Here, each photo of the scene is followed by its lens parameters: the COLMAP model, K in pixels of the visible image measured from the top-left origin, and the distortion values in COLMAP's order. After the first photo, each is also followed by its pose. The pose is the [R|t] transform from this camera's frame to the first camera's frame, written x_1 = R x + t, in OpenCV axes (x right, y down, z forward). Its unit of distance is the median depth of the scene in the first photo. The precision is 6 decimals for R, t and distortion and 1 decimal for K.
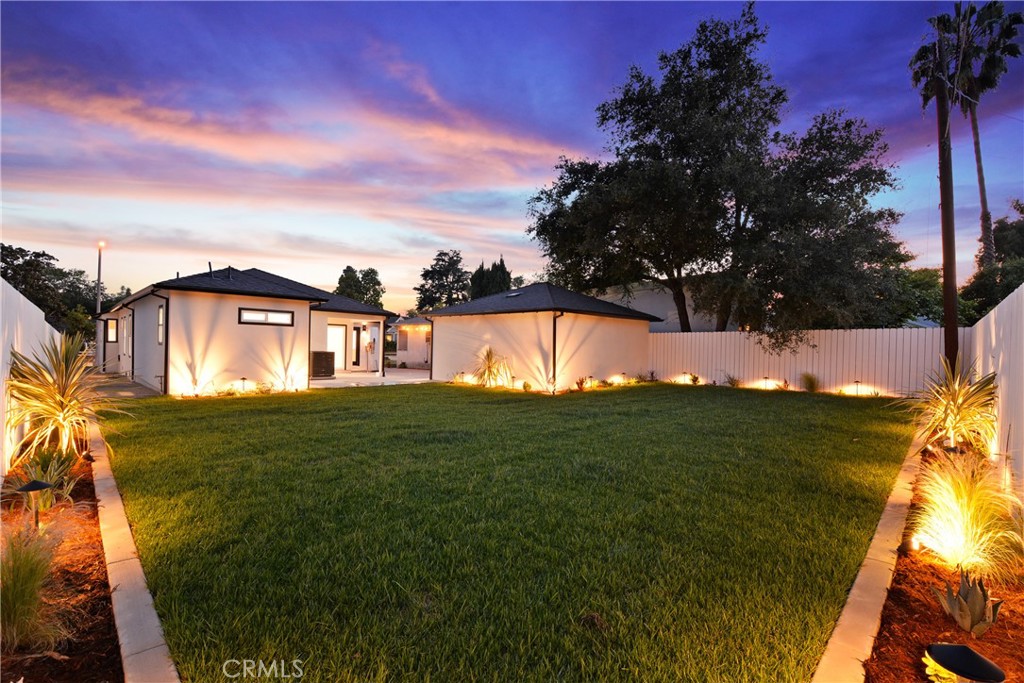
lens RADIAL K [[448.1, 0, 523.3], [0, 448.1, 351.2], [0, 0, 1]] dist [0.010960, -0.018826]
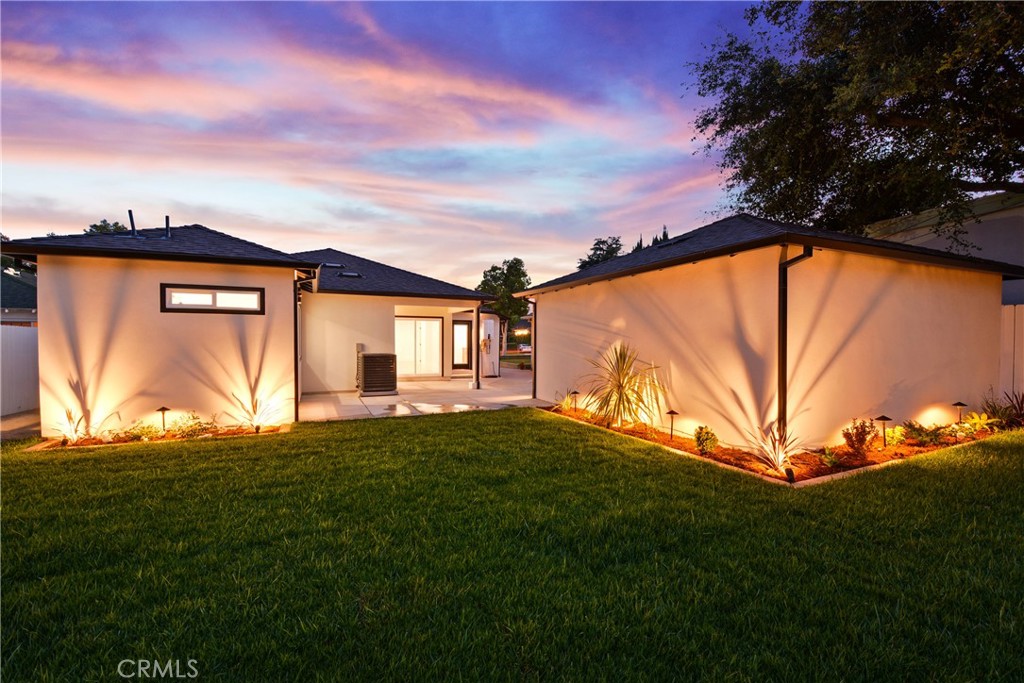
lens RADIAL K [[448.1, 0, 523.3], [0, 448.1, 351.2], [0, 0, 1]] dist [0.010960, -0.018826]
pose [[0.933651, -0.011103, -0.358011, -0.000354], [0.014451, 0.999873, 0.006677, -0.006631], [0.357892, -0.011408, 0.933693, 0.521078]]
